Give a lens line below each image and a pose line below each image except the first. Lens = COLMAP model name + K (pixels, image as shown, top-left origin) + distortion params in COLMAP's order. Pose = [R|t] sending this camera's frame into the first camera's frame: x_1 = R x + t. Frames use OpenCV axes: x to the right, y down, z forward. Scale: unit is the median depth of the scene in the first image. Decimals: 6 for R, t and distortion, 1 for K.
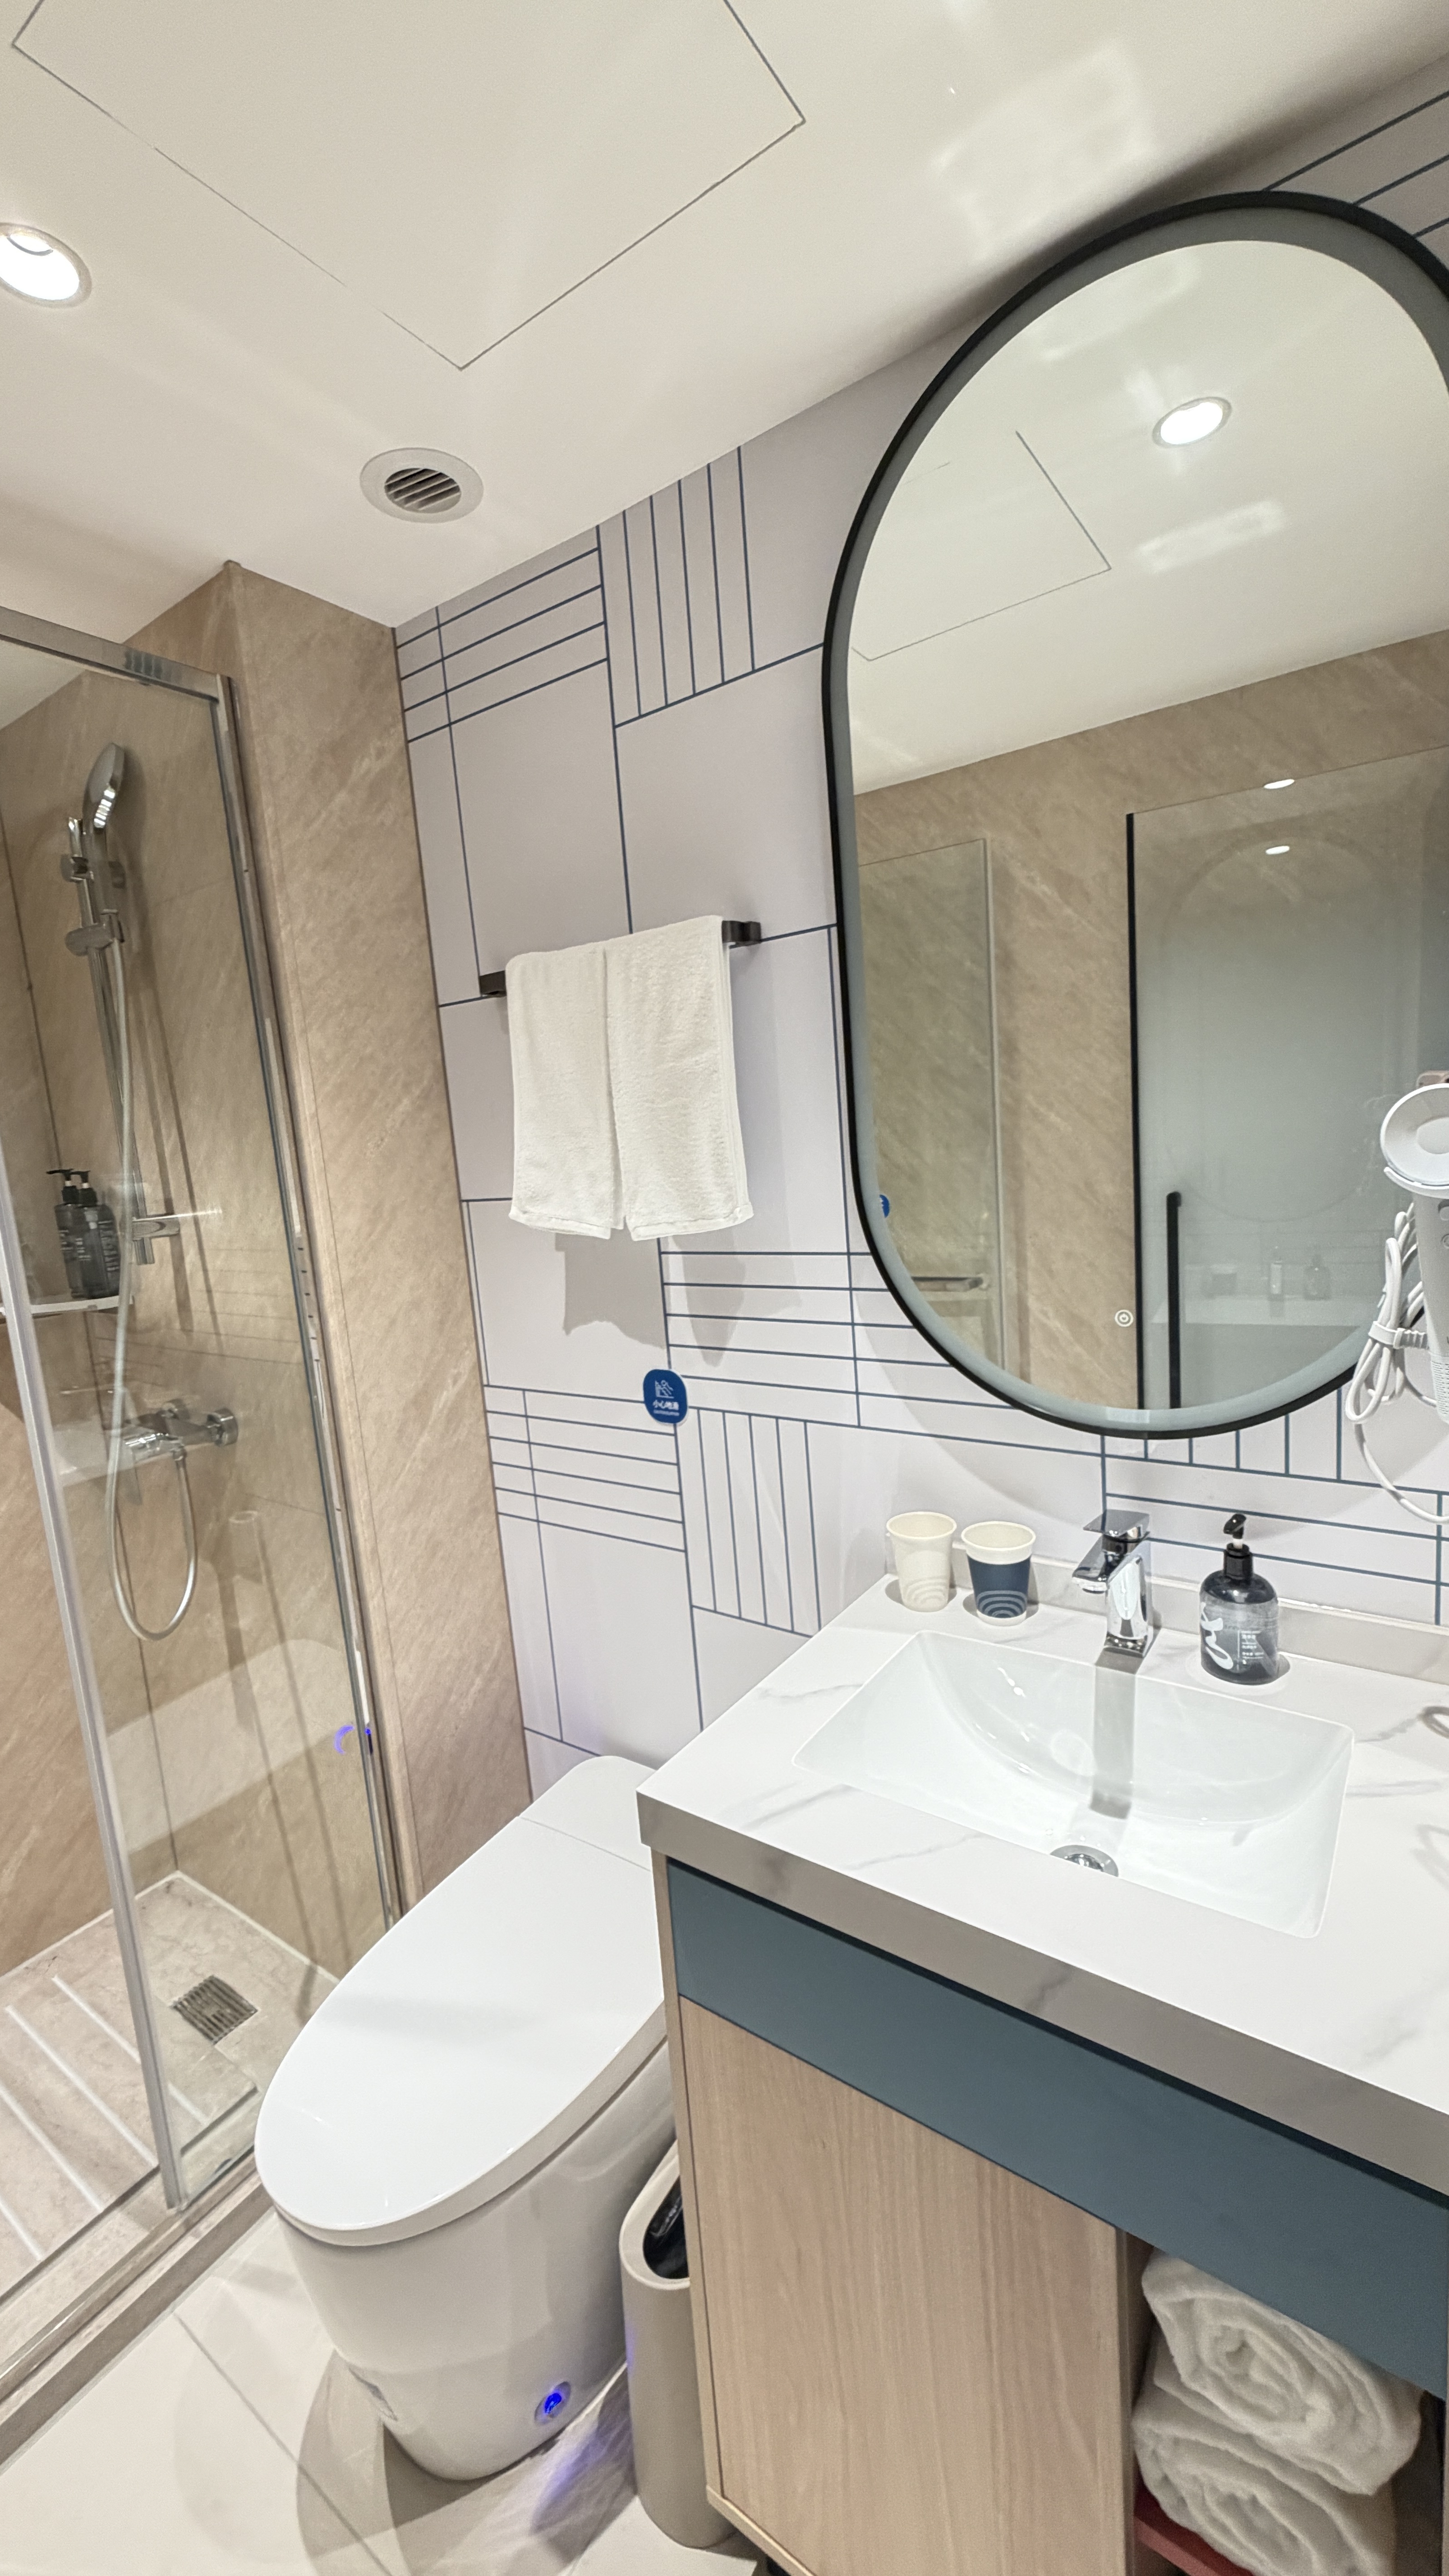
lens RADIAL K [[1049.7, 0, 737.6], [0, 1049.7, 1285.6], [0, 0, 1]] dist [0.001400, -0.000629]
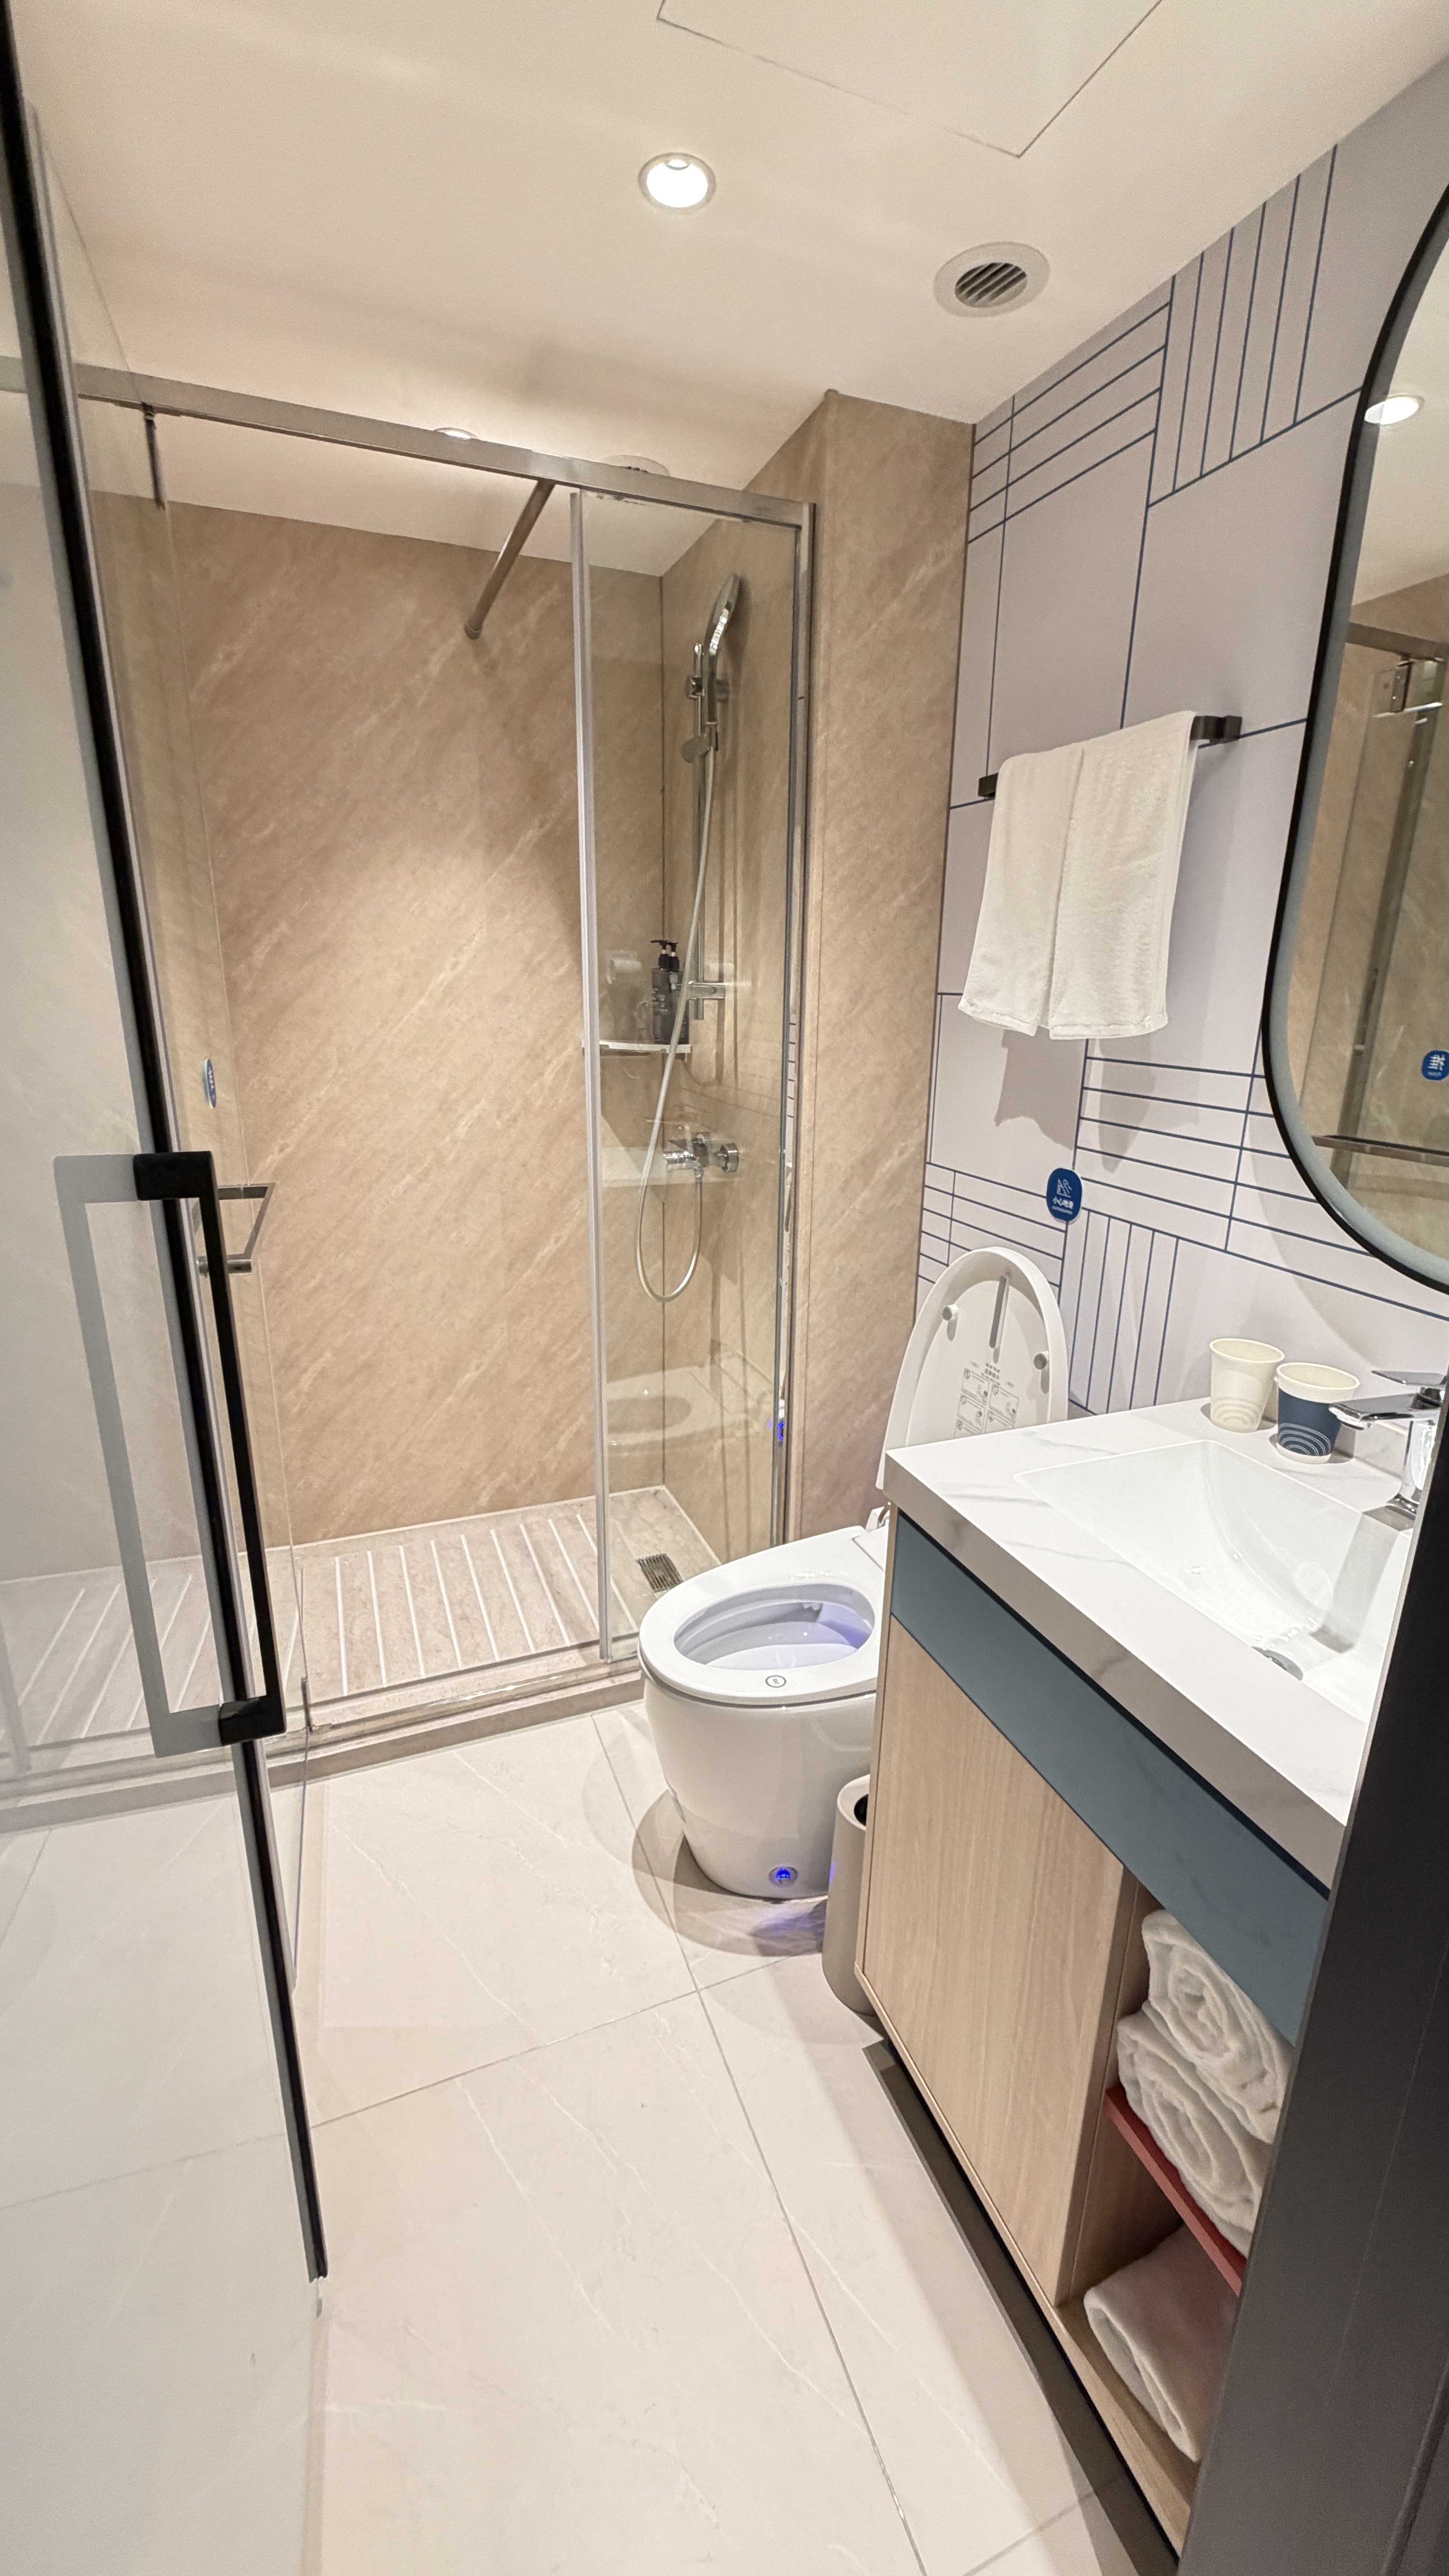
lens RADIAL K [[1049.7, 0, 716.3], [0, 1049.7, 1300.1], [0, 0, 1]] dist [0.001400, -0.000629]
pose [[0.828410, 0.245997, -0.503212, 0.230075], [-0.156549, 0.964280, 0.213674, 0.039800], [0.537800, -0.098232, 0.837330, -0.119140]]
